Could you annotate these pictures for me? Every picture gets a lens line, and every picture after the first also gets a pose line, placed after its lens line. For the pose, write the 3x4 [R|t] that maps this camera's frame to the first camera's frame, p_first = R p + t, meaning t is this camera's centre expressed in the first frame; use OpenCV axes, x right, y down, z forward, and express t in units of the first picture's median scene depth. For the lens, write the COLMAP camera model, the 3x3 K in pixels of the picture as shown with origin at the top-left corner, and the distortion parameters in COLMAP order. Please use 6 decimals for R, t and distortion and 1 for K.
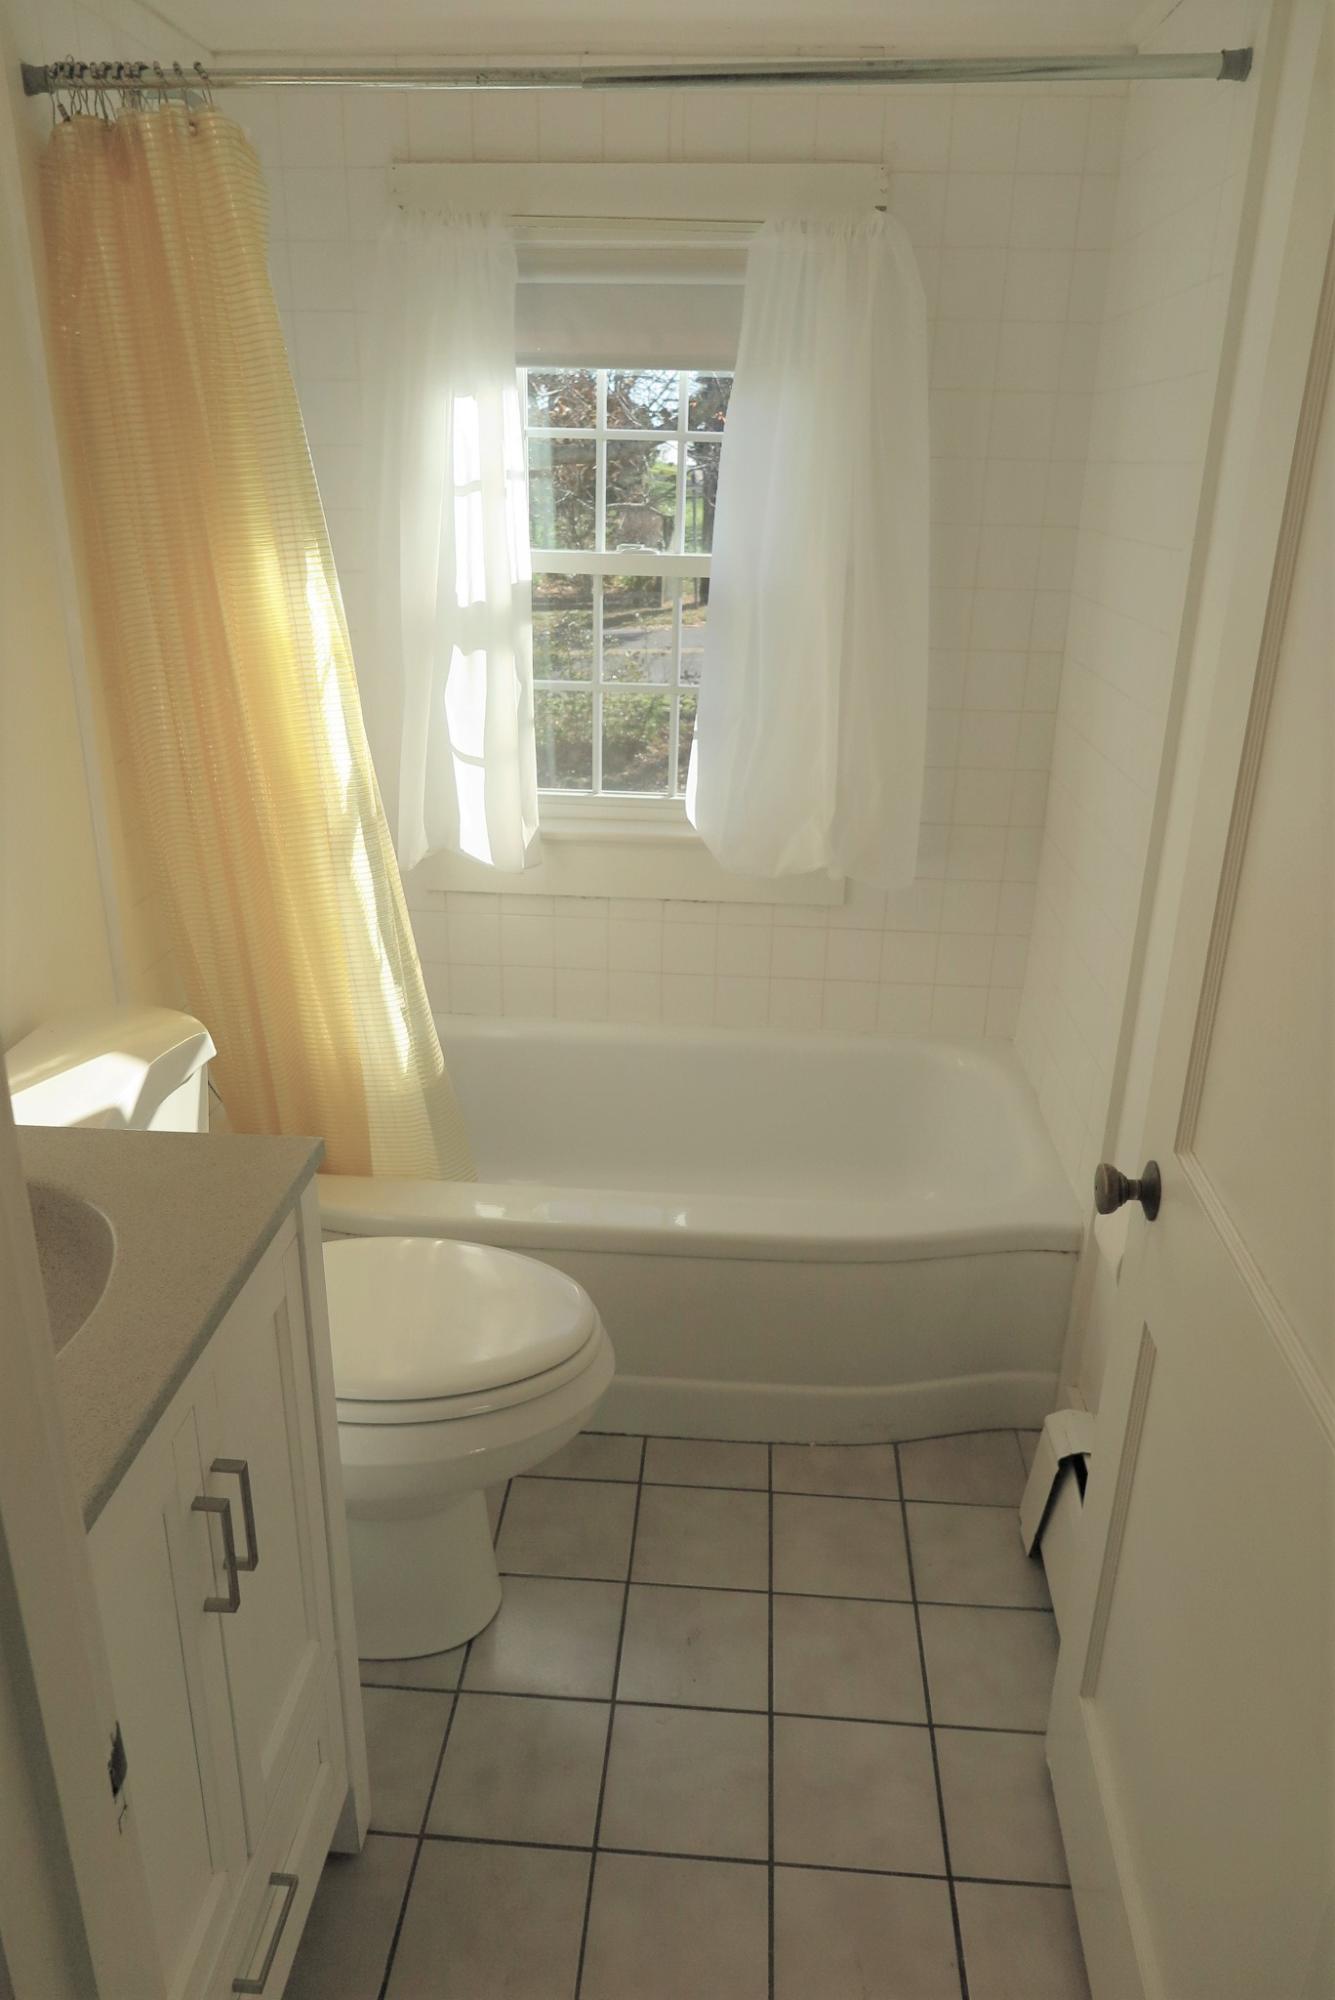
lens RADIAL K [[1381.7, 0, 669.3], [0, 1381.7, 997.5], [0, 0, 1]] dist [-0.007122, 0.006400]
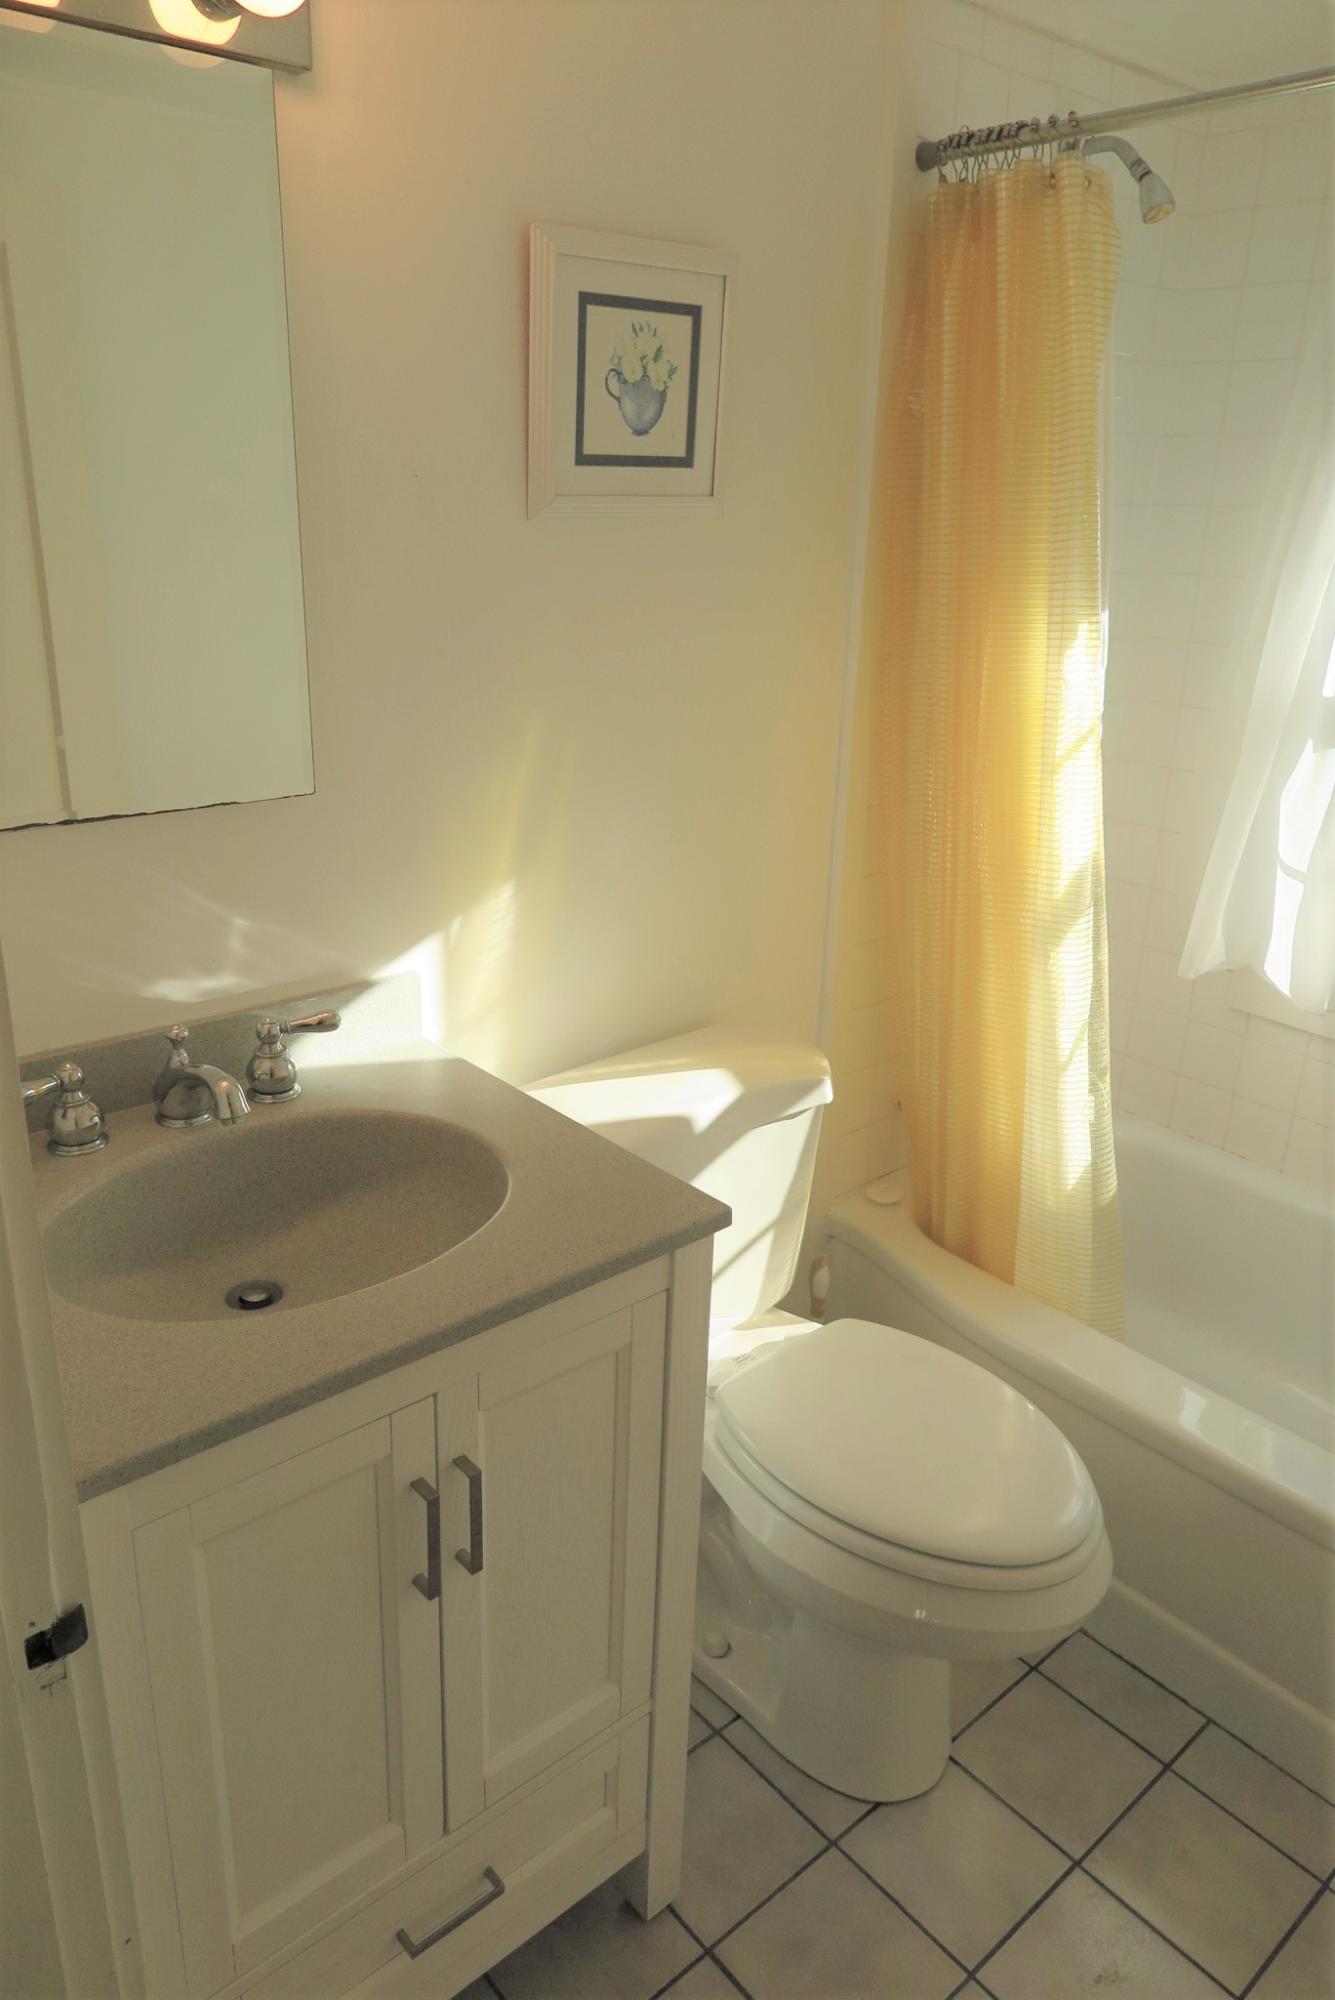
lens RADIAL K [[1381.7, 0, 664.7], [0, 1381.7, 1000.0], [0, 0, 1]] dist [-0.007122, 0.006400]
pose [[0.704485, 0.252953, -0.663110, 0.250094], [-0.277845, 0.958052, 0.070281, -0.072093], [0.653072, 0.134730, 0.745215, 0.179194]]
